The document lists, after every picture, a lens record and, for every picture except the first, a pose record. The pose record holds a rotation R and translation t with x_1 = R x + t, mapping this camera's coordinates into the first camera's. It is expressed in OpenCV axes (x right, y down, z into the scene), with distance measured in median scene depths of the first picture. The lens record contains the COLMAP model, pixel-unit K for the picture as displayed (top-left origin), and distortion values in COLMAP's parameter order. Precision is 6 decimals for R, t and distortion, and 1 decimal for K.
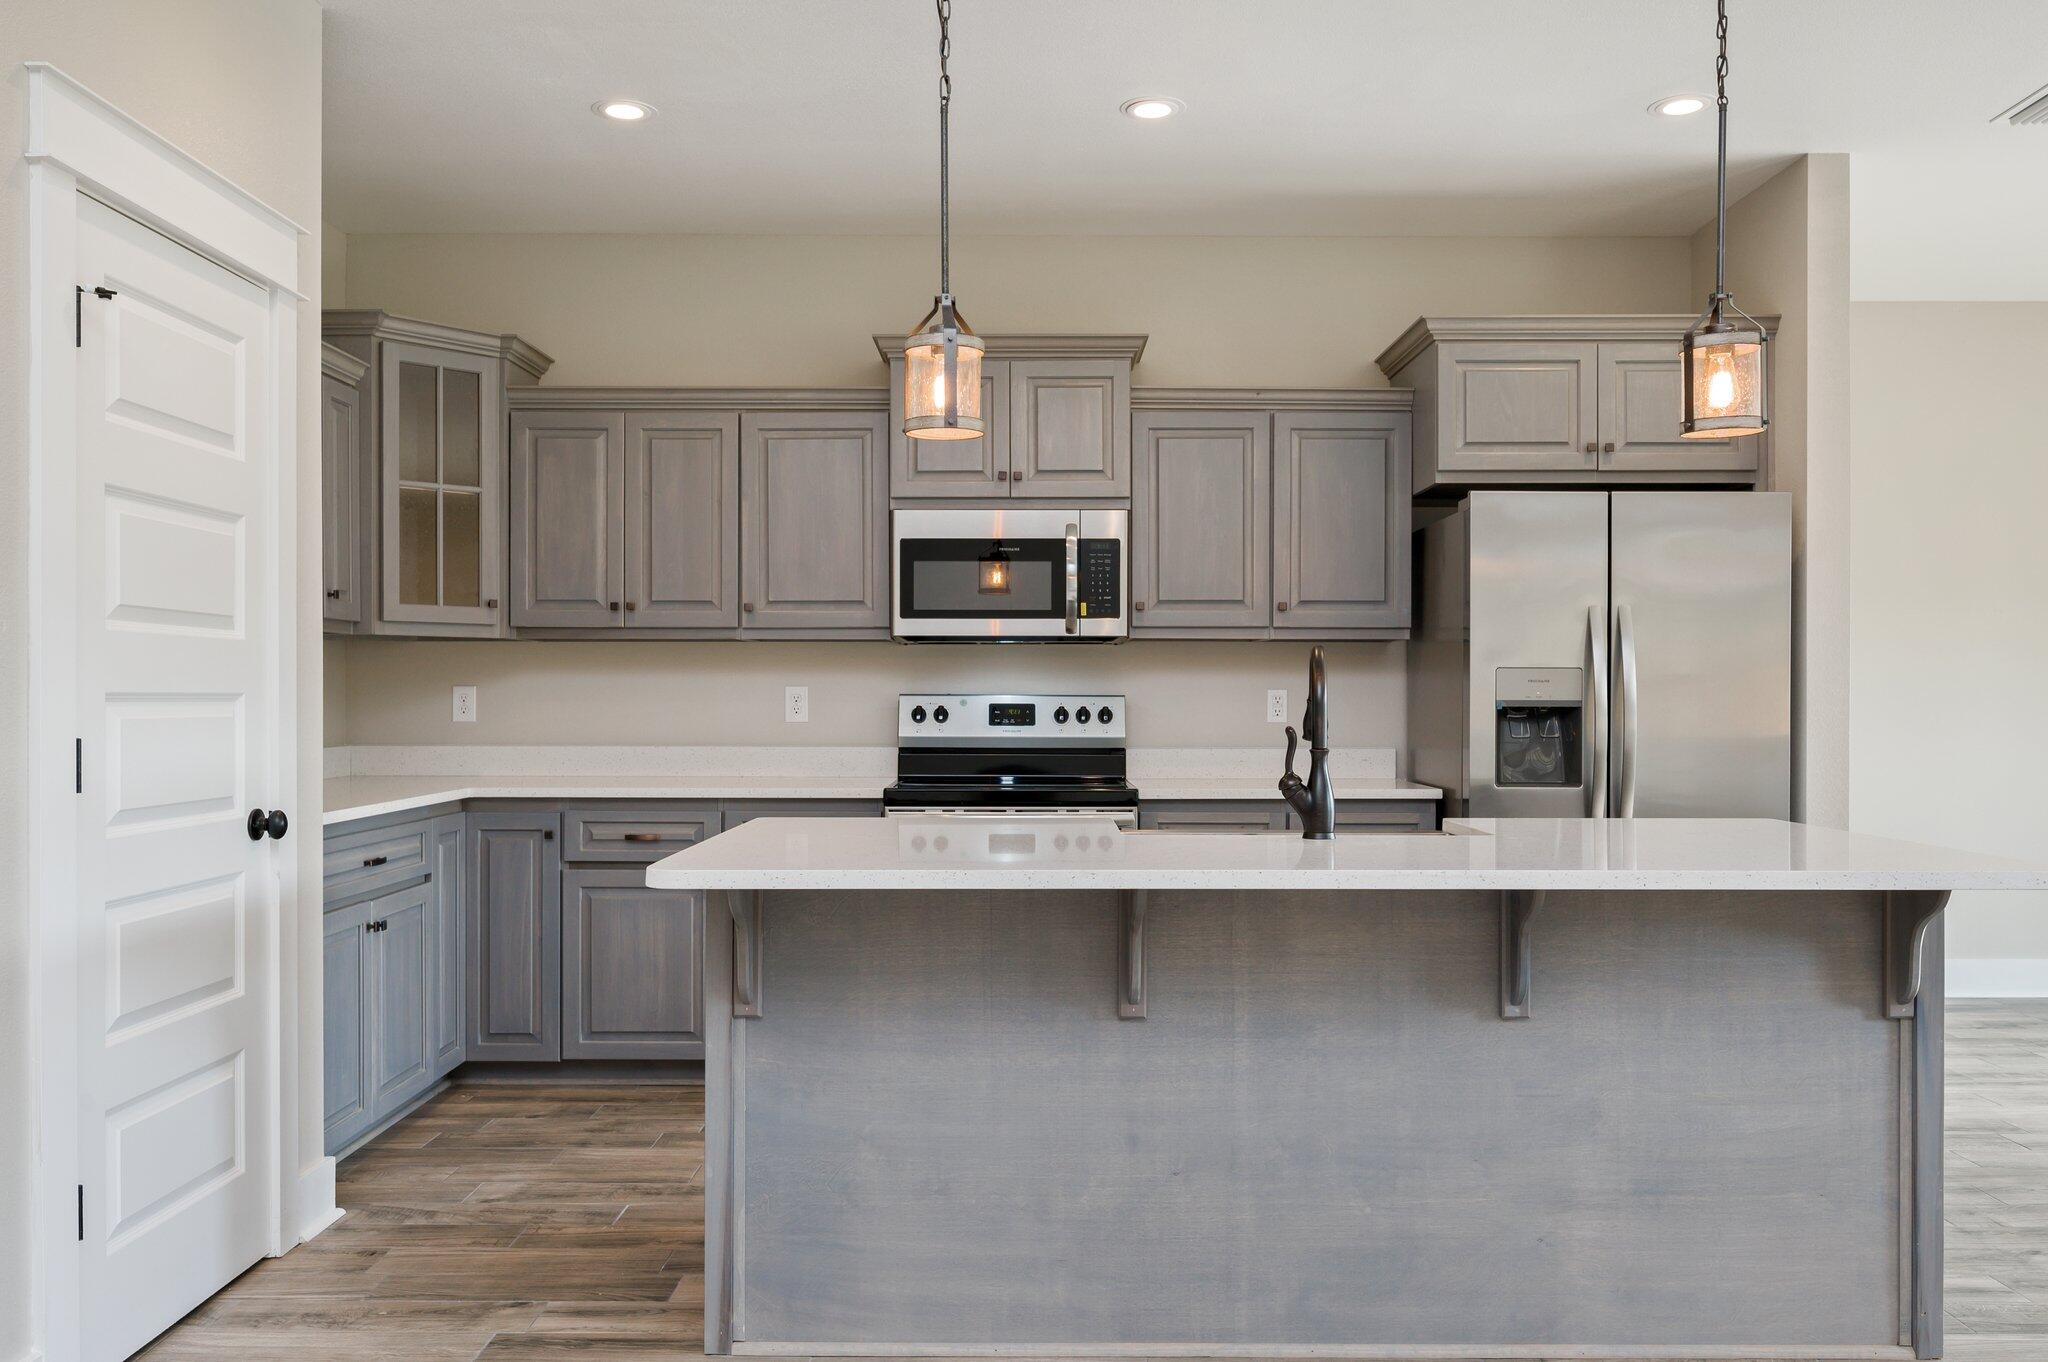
lens RADIAL K [[1617.5, 0, 1026.2], [0, 1617.5, 696.4], [0, 0, 1]] dist [0.007188, -0.018361]
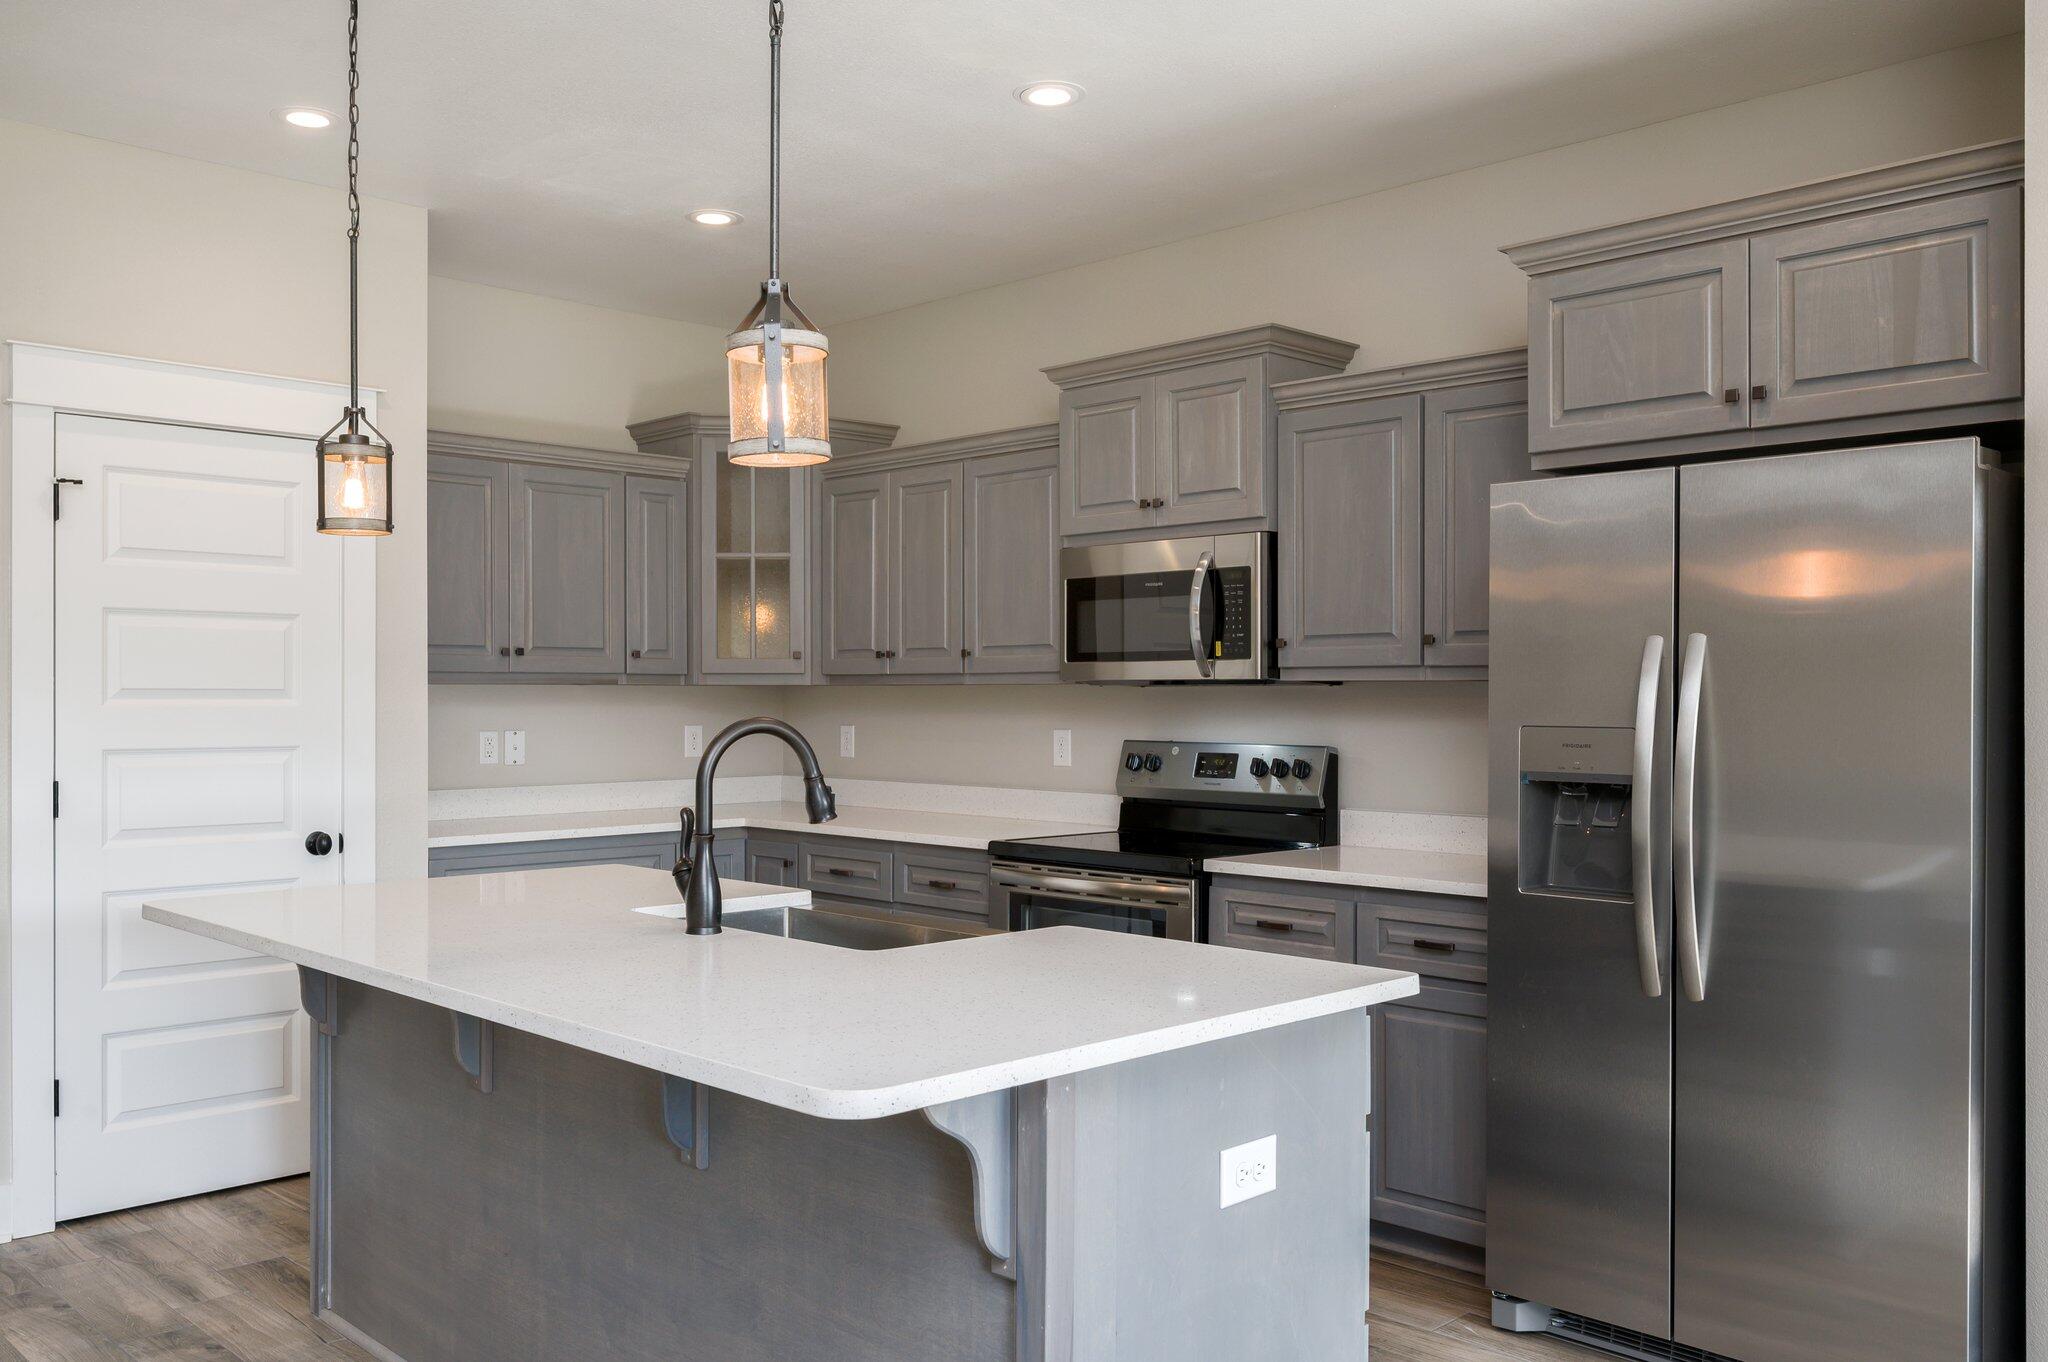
lens RADIAL K [[1668.7, 0, 1021.3], [0, 1668.7, 702.5], [0, 0, 1]] dist [-0.001529, 0.009394]
pose [[0.702834, 0.002752, -0.711349, 0.601427], [-0.000918, 0.999995, 0.002962, -0.027584], [0.711353, -0.001428, 0.702833, 0.291009]]
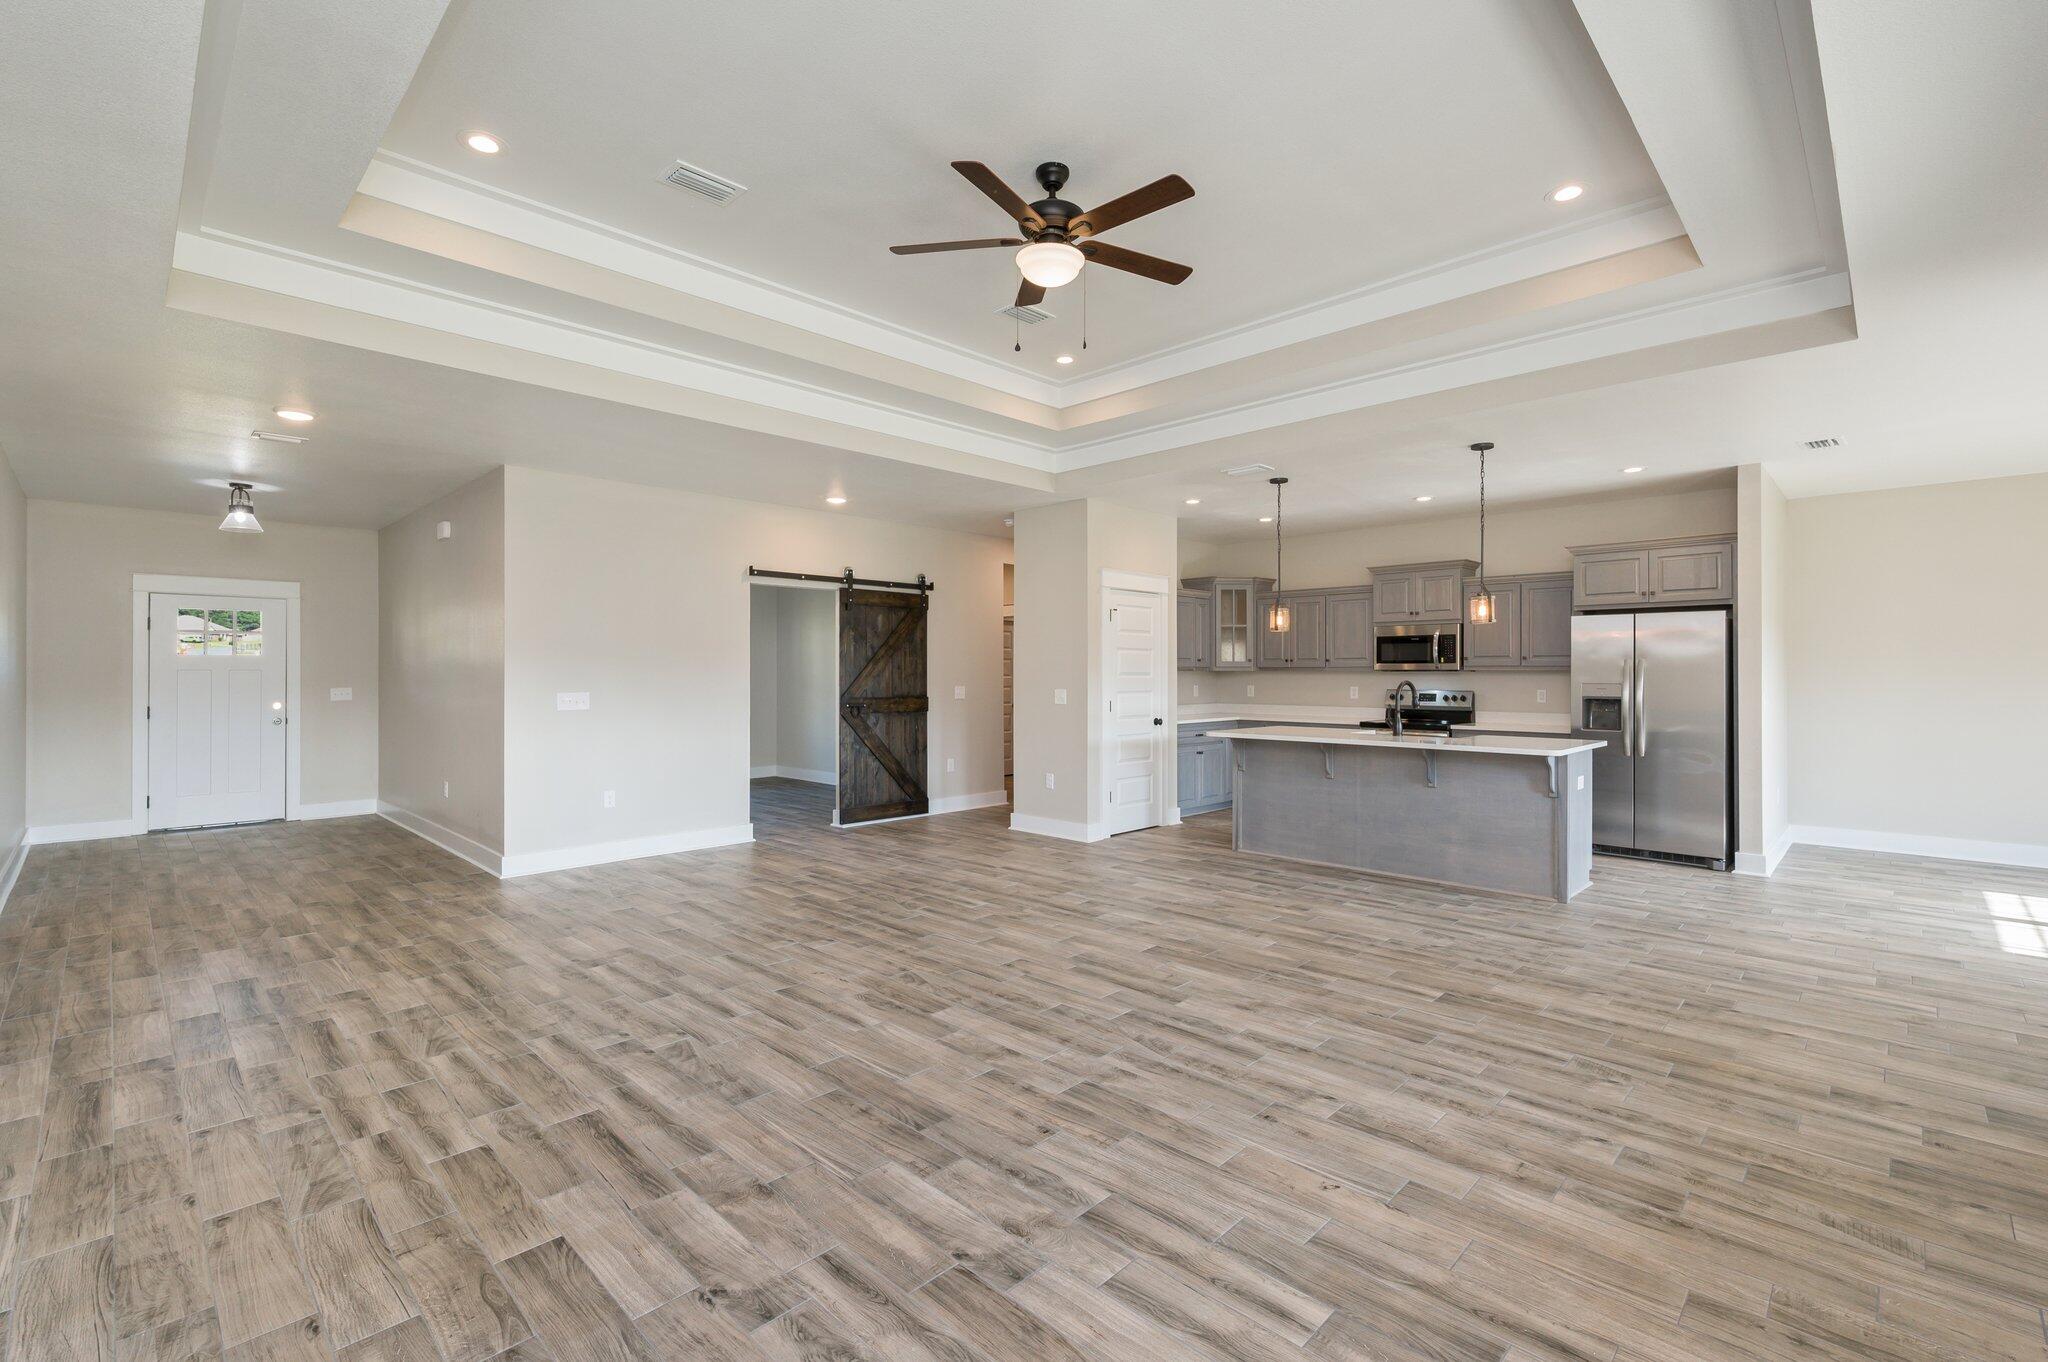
lens RADIAL K [[905.8, 0, 1015.1], [0, 905.8, 669.2], [0, 0, 1]] dist [0.002368, 0.000251]
pose [[0.711285, -0.003316, -0.702896, 0.604482], [-0.001704, 0.999978, -0.006441, -0.026990], [0.702902, 0.005779, 0.711264, -0.613605]]
